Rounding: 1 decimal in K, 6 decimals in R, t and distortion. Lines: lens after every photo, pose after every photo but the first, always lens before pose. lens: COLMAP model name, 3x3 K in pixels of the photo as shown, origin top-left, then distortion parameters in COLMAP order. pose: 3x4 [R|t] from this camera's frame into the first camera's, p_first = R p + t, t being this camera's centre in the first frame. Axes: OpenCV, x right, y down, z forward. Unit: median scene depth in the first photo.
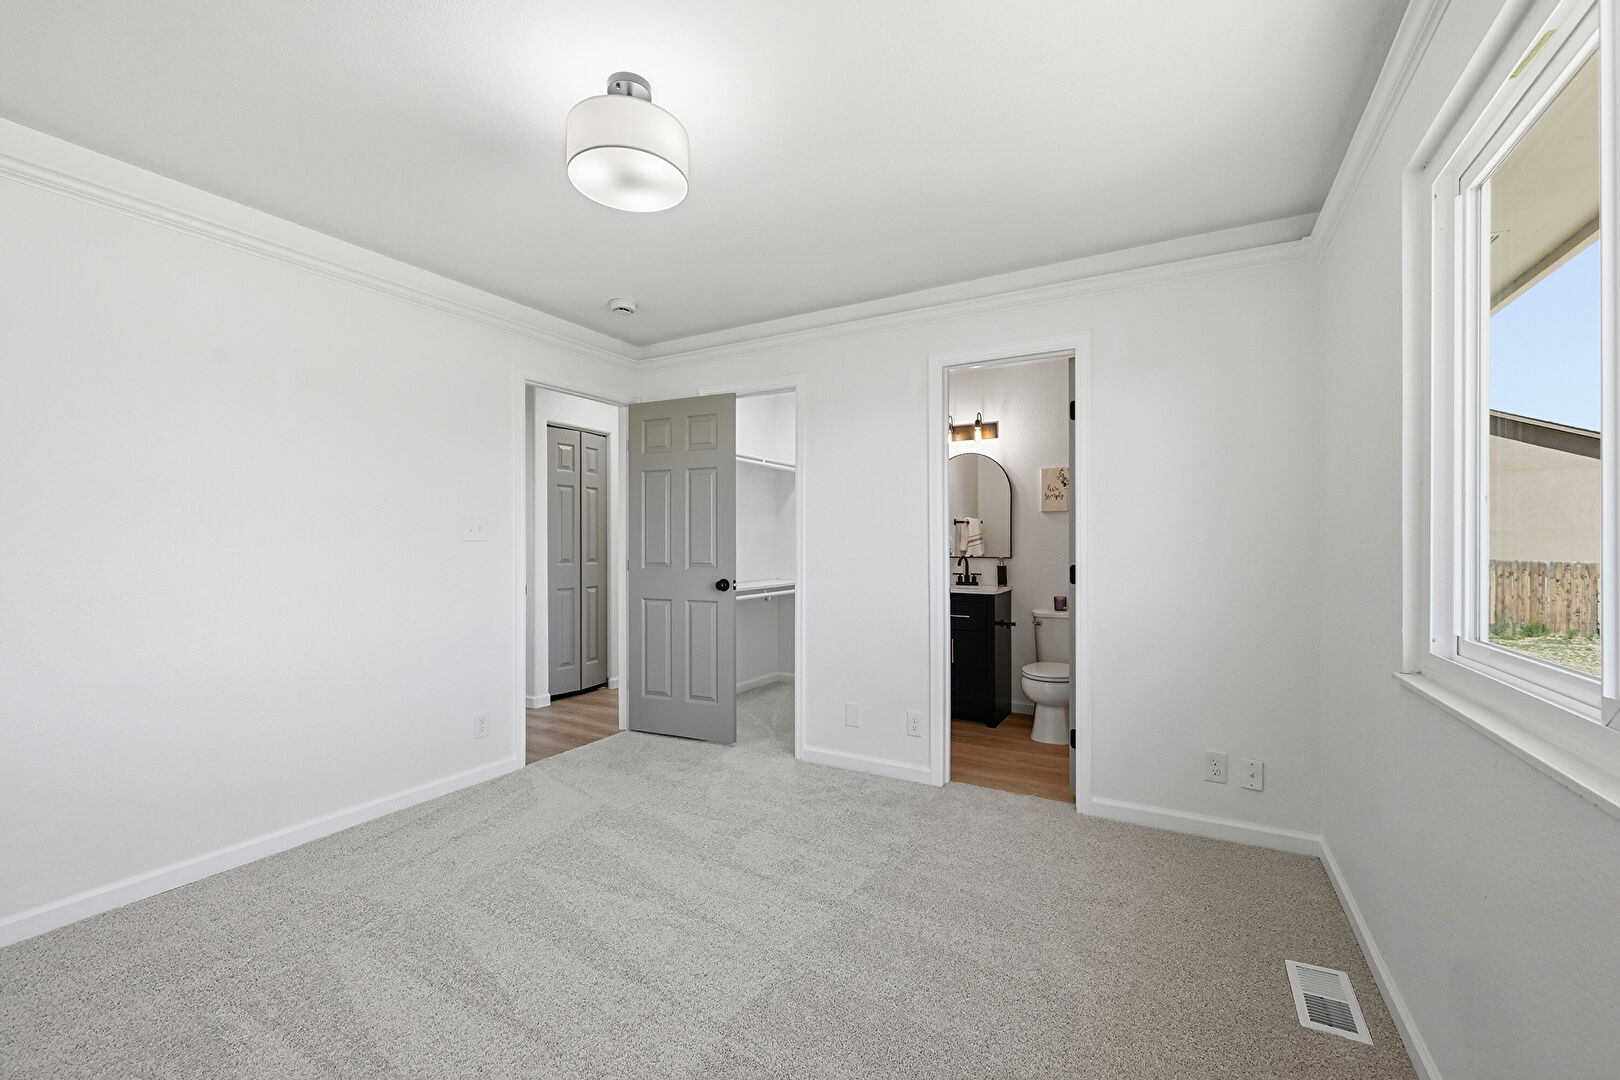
lens RADIAL K [[642.1, 0, 806.4], [0, 642.1, 551.4], [0, 0, 1]] dist [-0.009915, -0.000178]
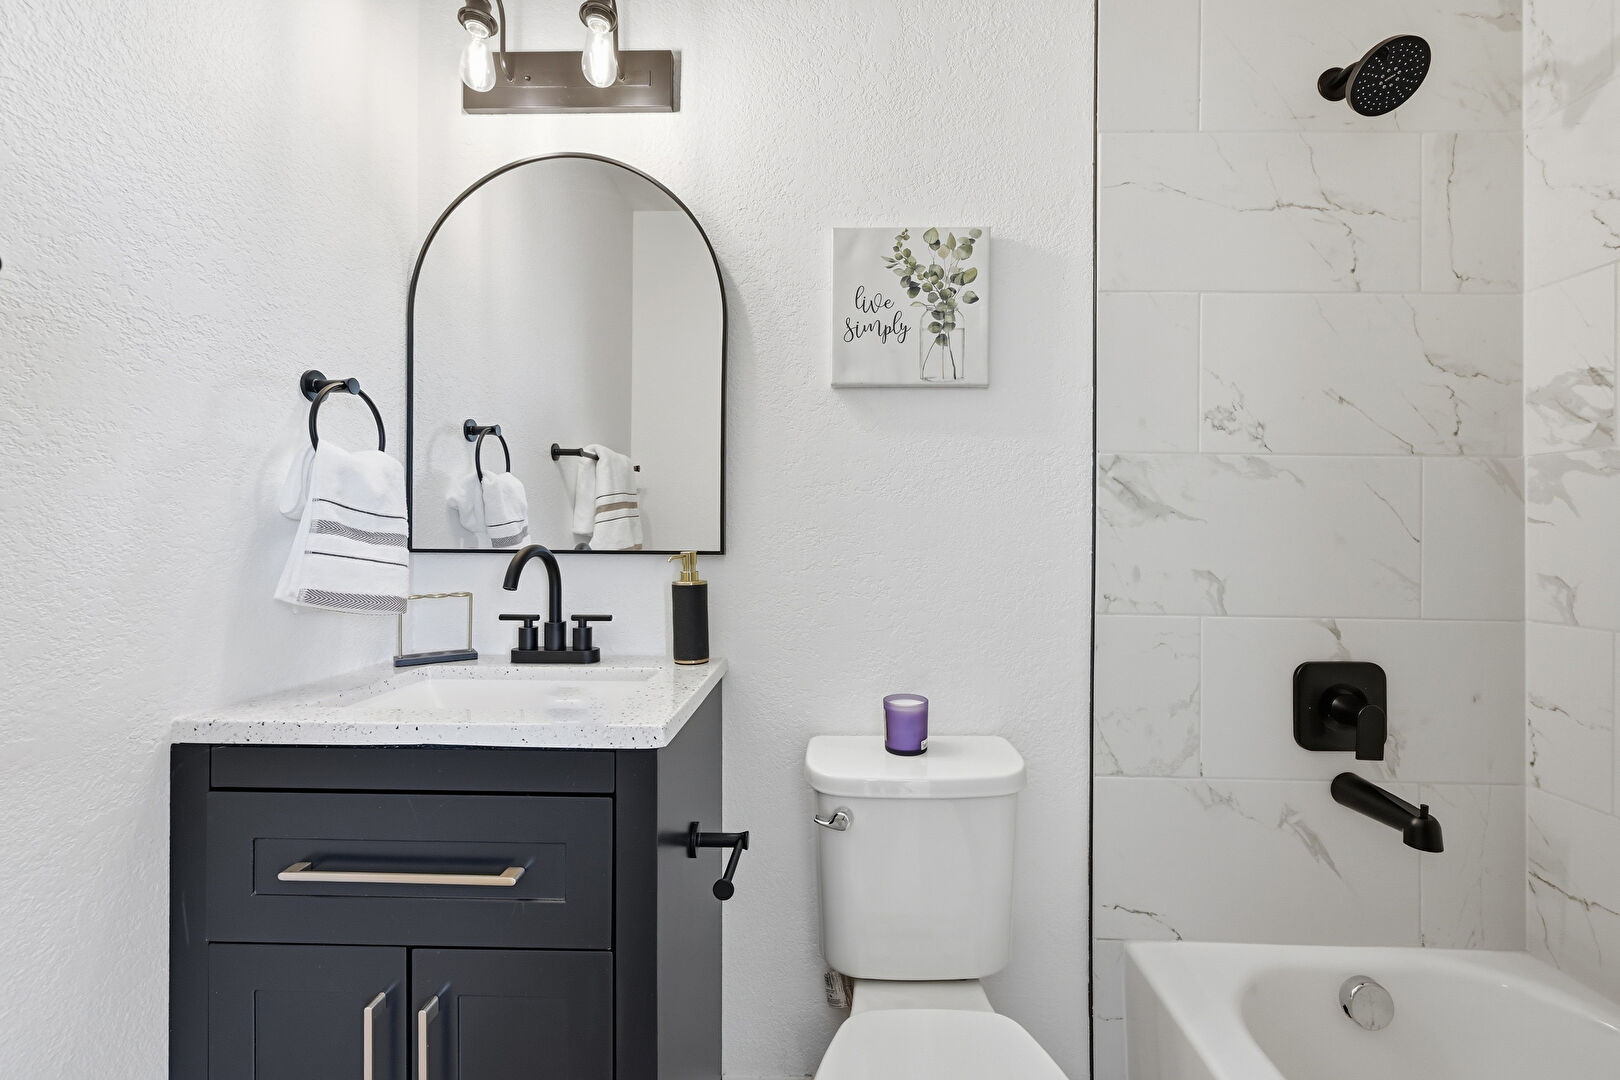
lens RADIAL K [[642.1, 0, 804.2], [0, 642.1, 545.1], [0, 0, 1]] dist [-0.009915, -0.000178]
pose [[0.884391, 0.008166, 0.466676, 0.221386], [-0.004384, 0.999948, -0.009190, 0.008885], [-0.466727, 0.006081, 0.884380, 0.738461]]
